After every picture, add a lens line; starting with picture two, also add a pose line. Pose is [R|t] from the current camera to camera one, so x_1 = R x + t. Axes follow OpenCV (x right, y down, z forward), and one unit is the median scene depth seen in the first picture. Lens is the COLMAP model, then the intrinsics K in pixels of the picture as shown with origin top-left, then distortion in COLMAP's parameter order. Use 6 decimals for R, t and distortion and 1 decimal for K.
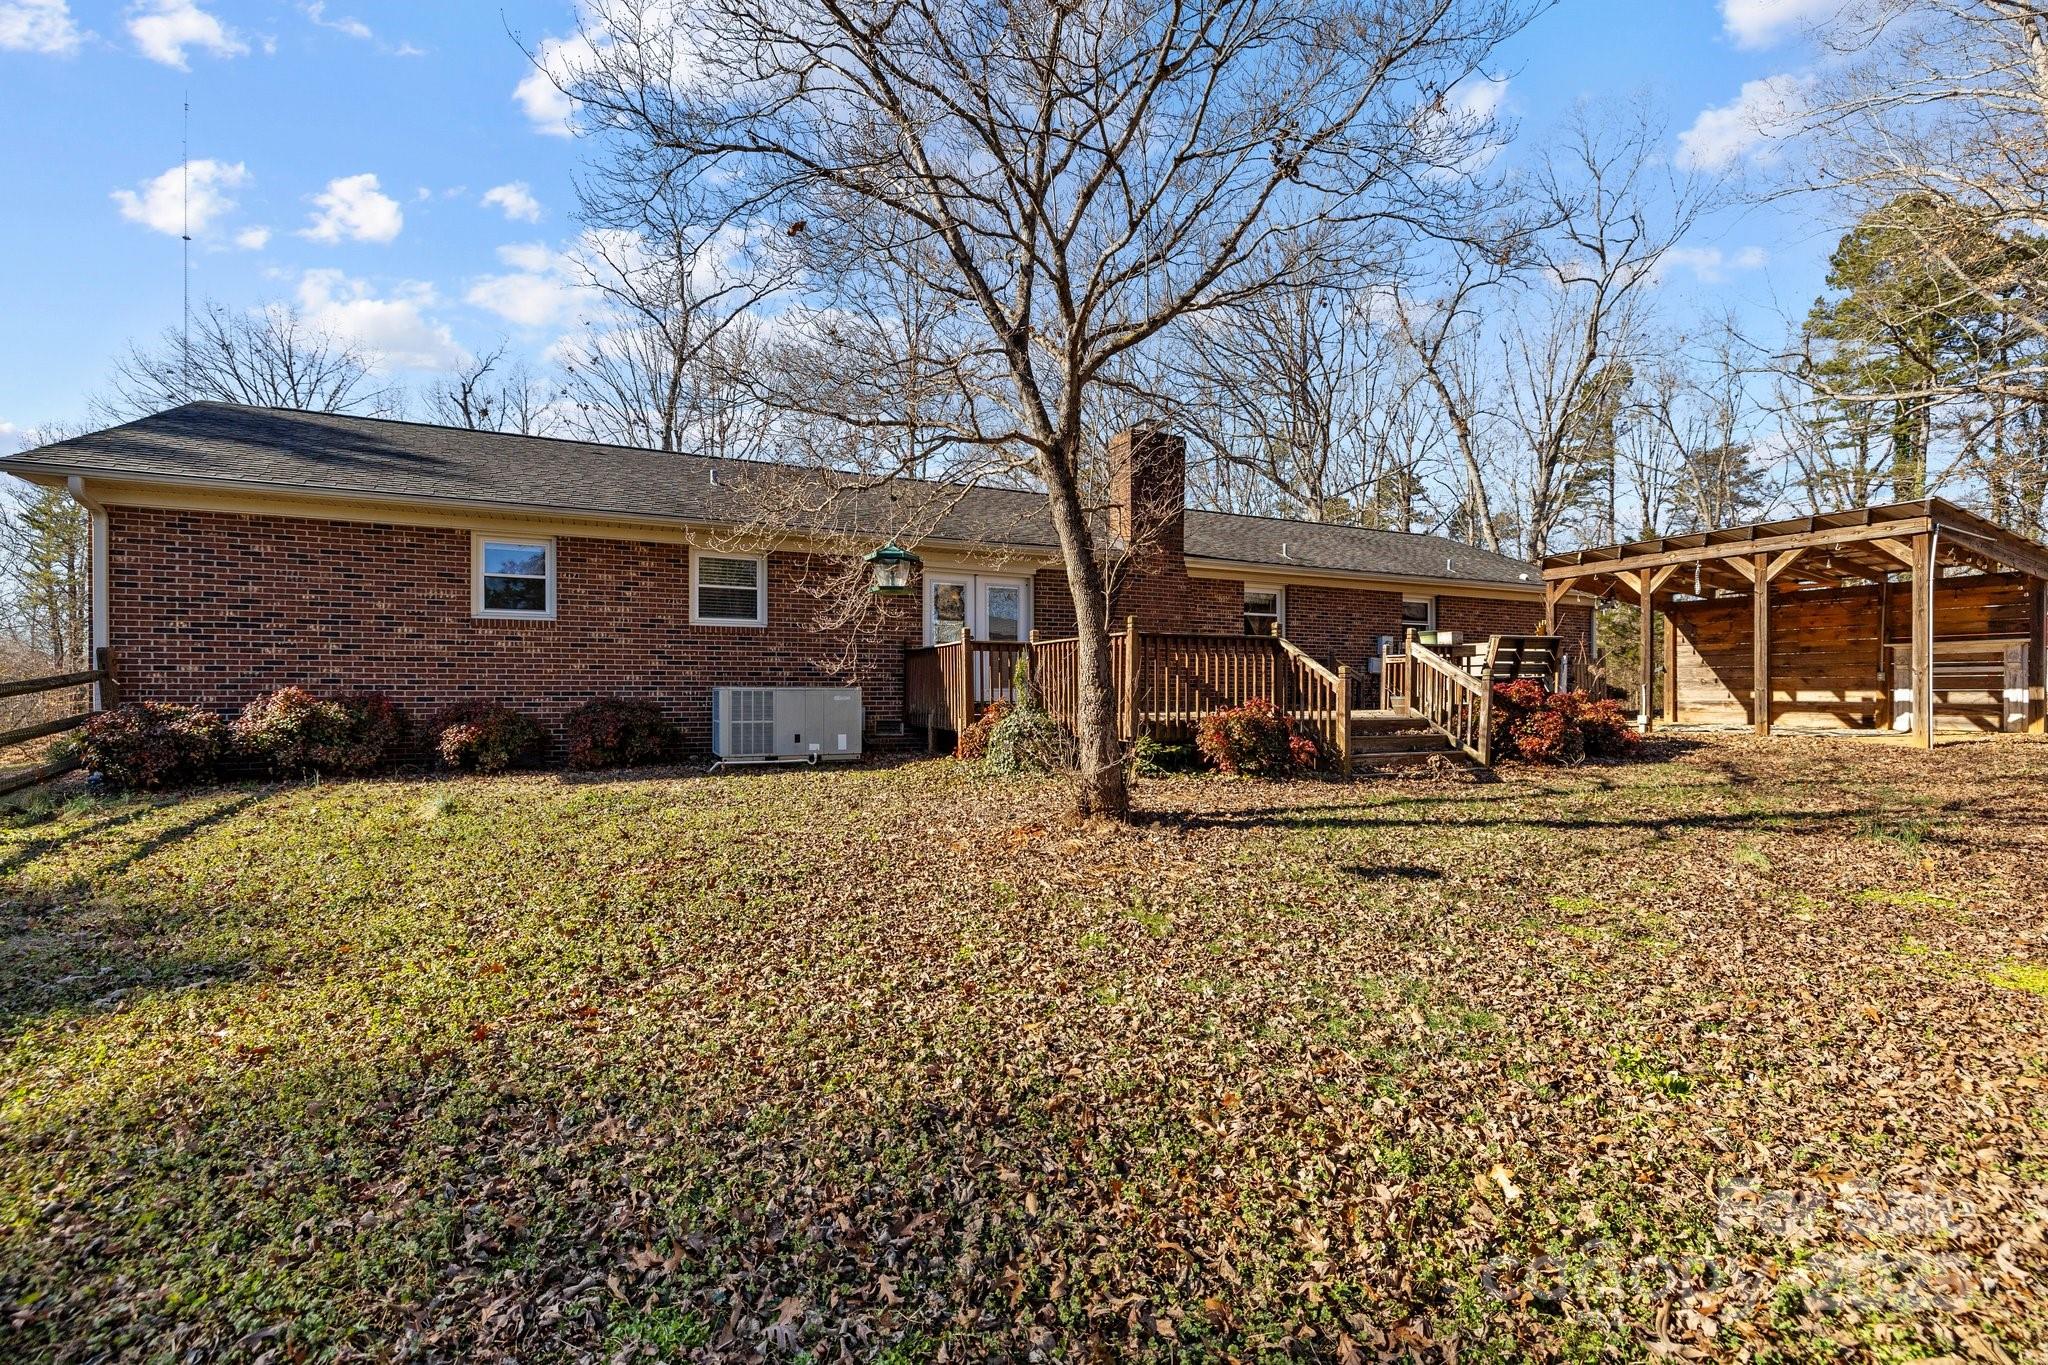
lens RADIAL K [[884.6, 0, 1029.1], [0, 884.6, 655.6], [0, 0, 1]] dist [-0.000594, -0.000209]
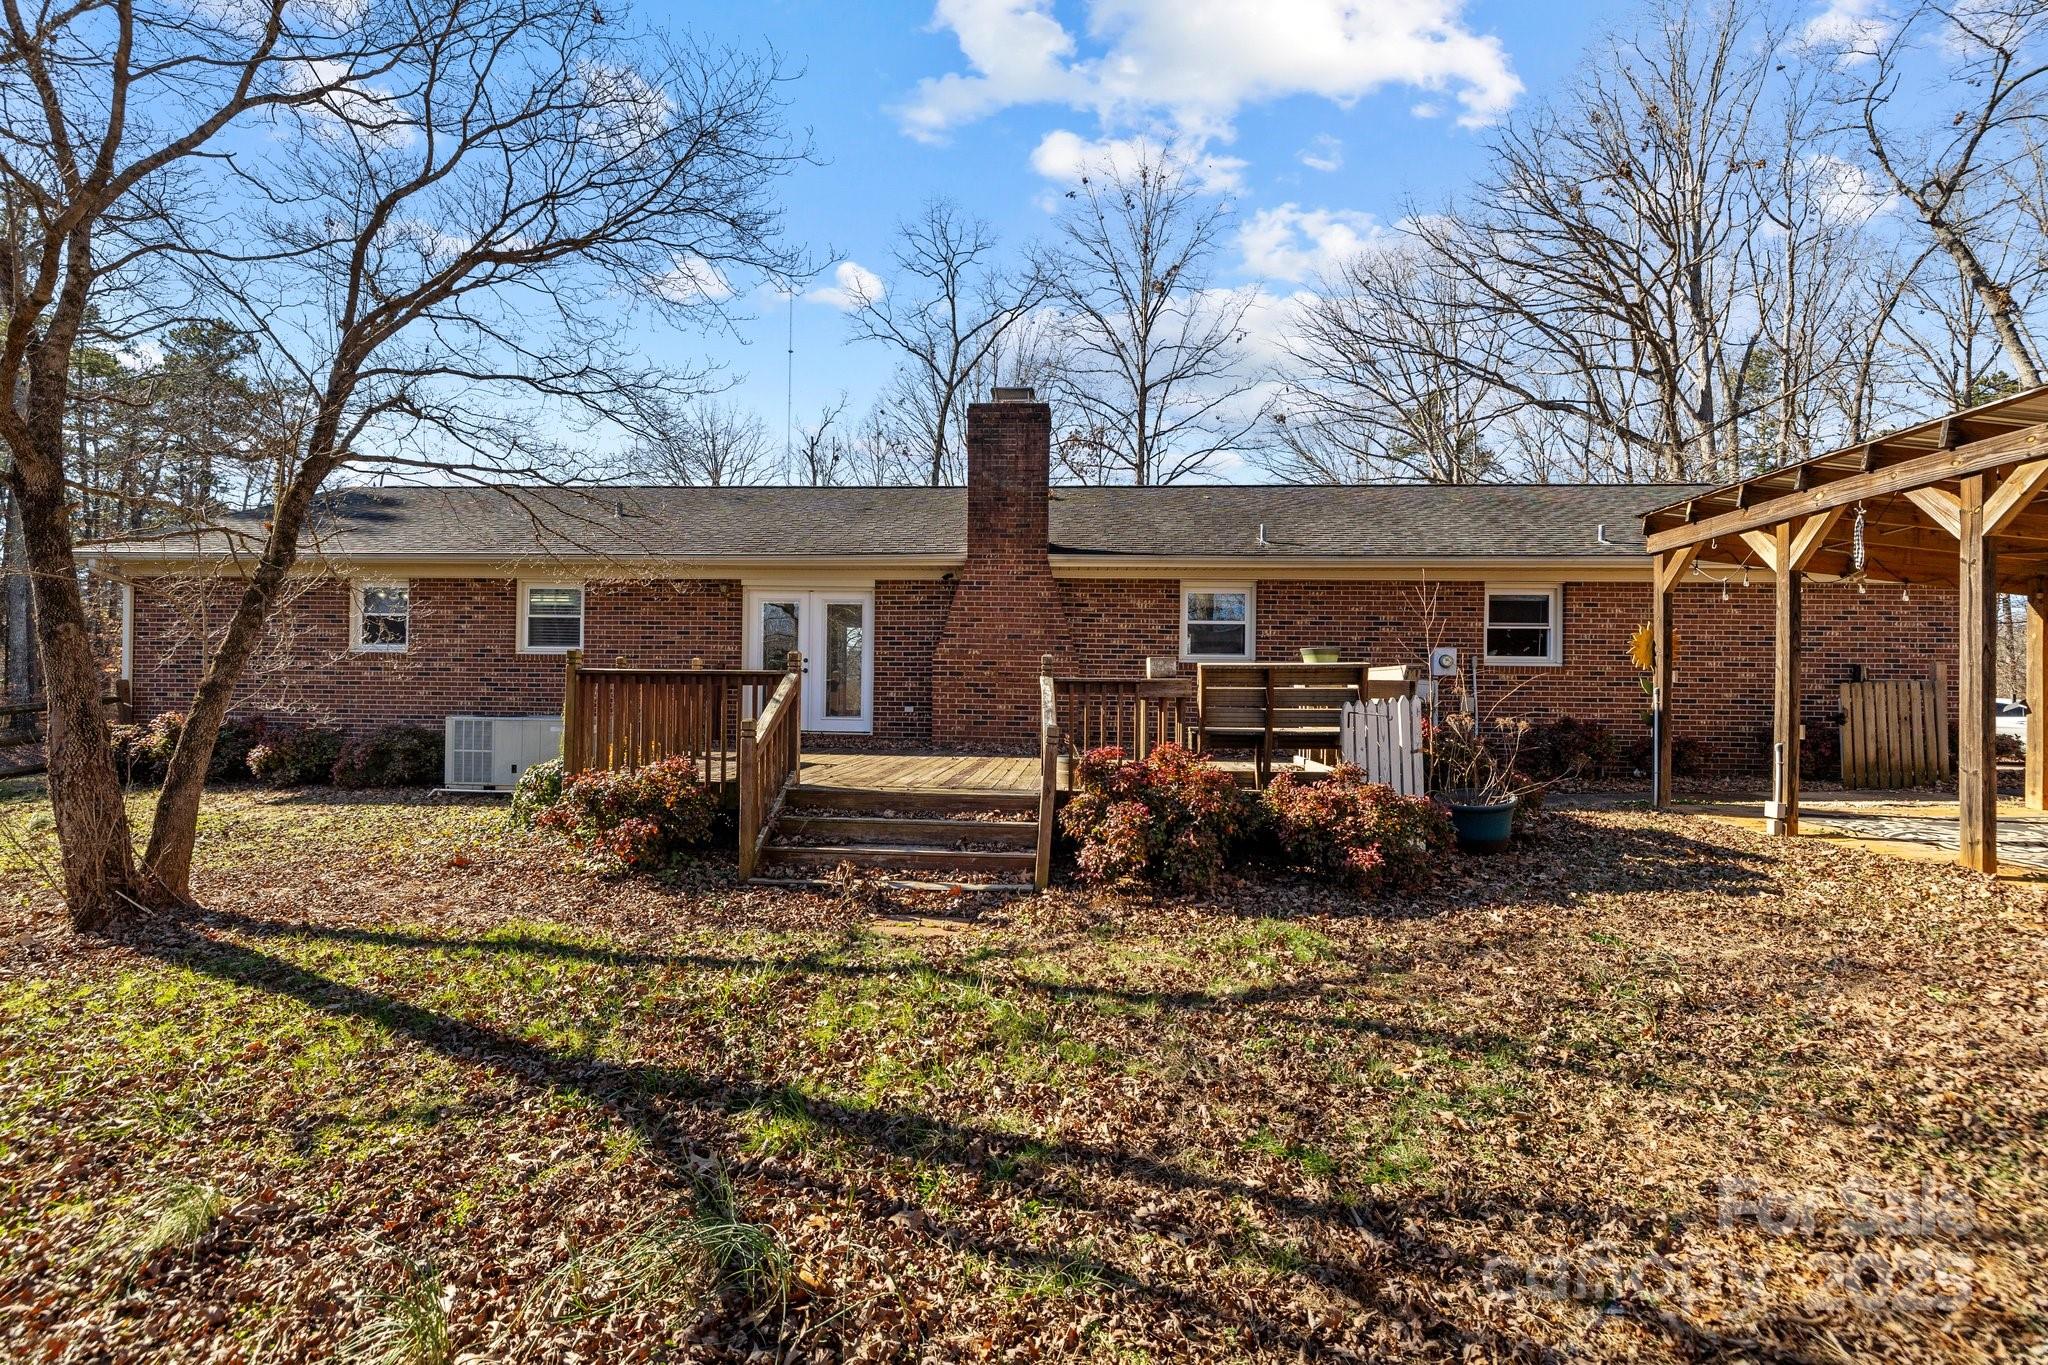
lens RADIAL K [[884.6, 0, 1029.1], [0, 884.6, 655.6], [0, 0, 1]] dist [-0.000594, -0.000209]
pose [[0.875563, -0.009198, -0.483017, 0.608054], [0.008998, 0.999956, -0.002733, -0.021945], [0.483021, -0.001953, 0.875607, 0.338104]]
